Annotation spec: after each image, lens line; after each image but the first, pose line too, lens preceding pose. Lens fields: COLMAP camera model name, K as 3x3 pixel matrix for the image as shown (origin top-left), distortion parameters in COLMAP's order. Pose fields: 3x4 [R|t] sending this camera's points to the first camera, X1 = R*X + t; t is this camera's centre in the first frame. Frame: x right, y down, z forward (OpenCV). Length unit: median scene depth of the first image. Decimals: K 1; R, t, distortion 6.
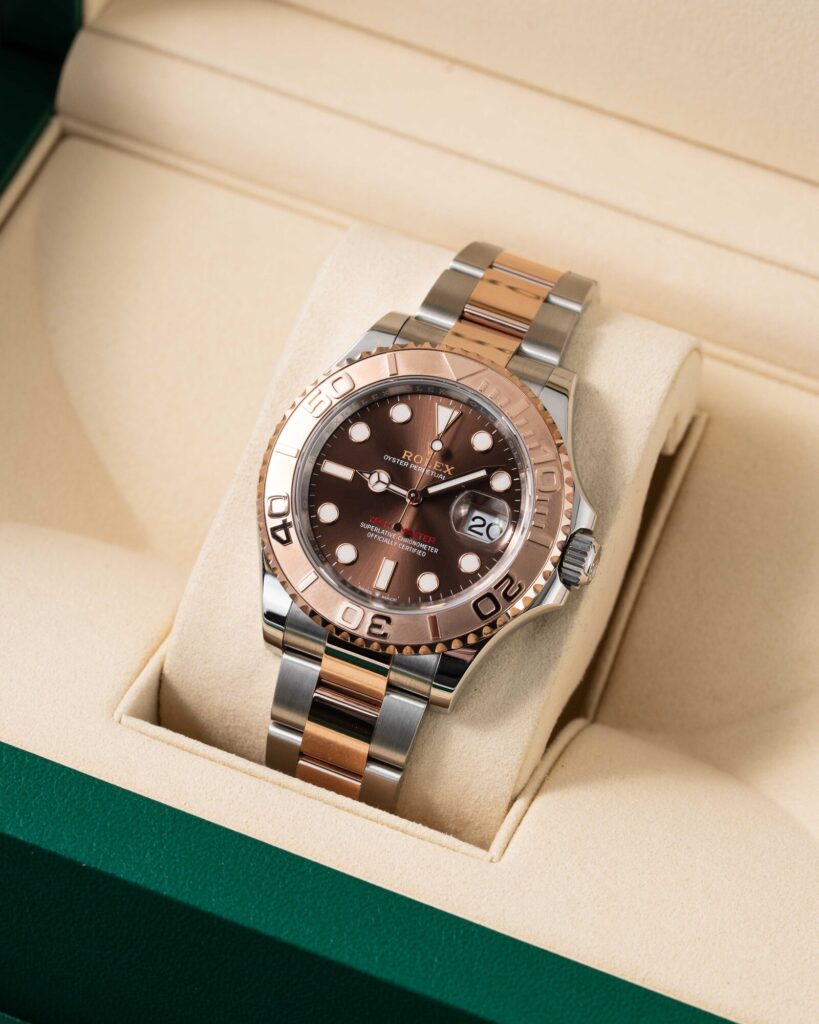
lens RADIAL K [[3597.4, 0, 409.5], [0, 3597.4, 512.0], [0, 0, 1]] dist [0.082651, 0.604520]
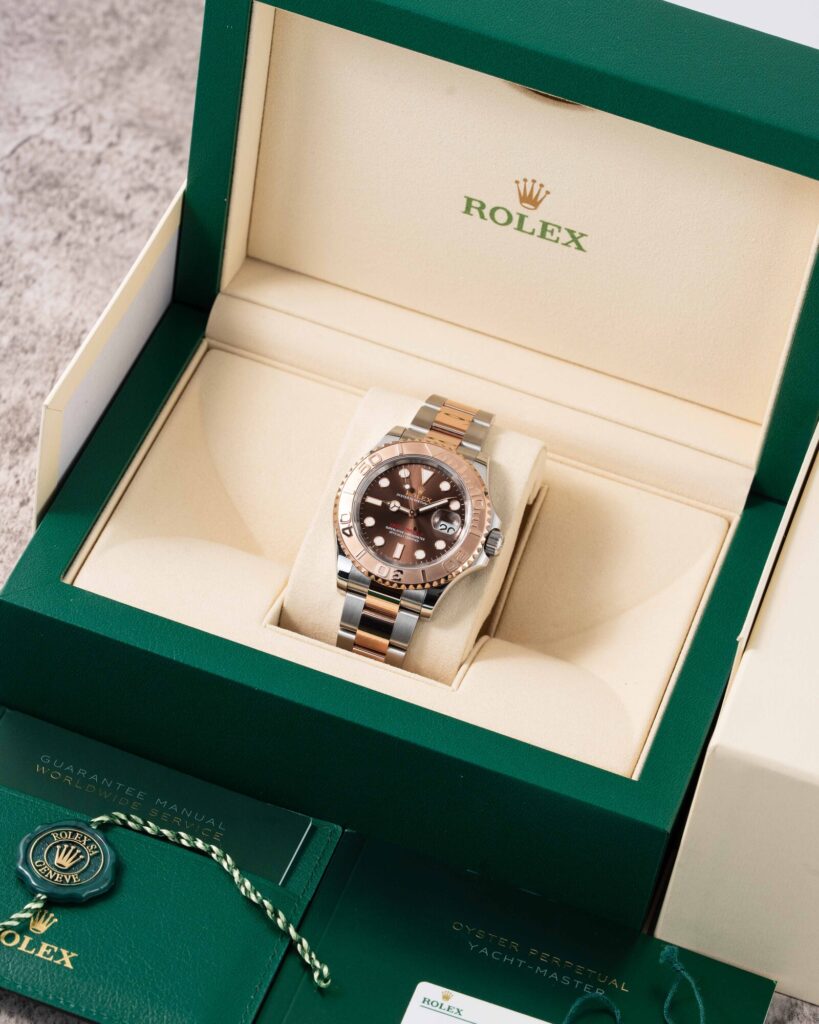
lens RADIAL K [[3597.4, 0, 409.5], [0, 3597.4, 512.0], [0, 0, 1]] dist [0.082651, 0.604520]
pose [[0.995329, 0.001128, 0.096539, -0.195536], [0.009415, 0.994031, -0.108689, 0.214819], [-0.096085, 0.109090, 0.989377, -1.005142]]
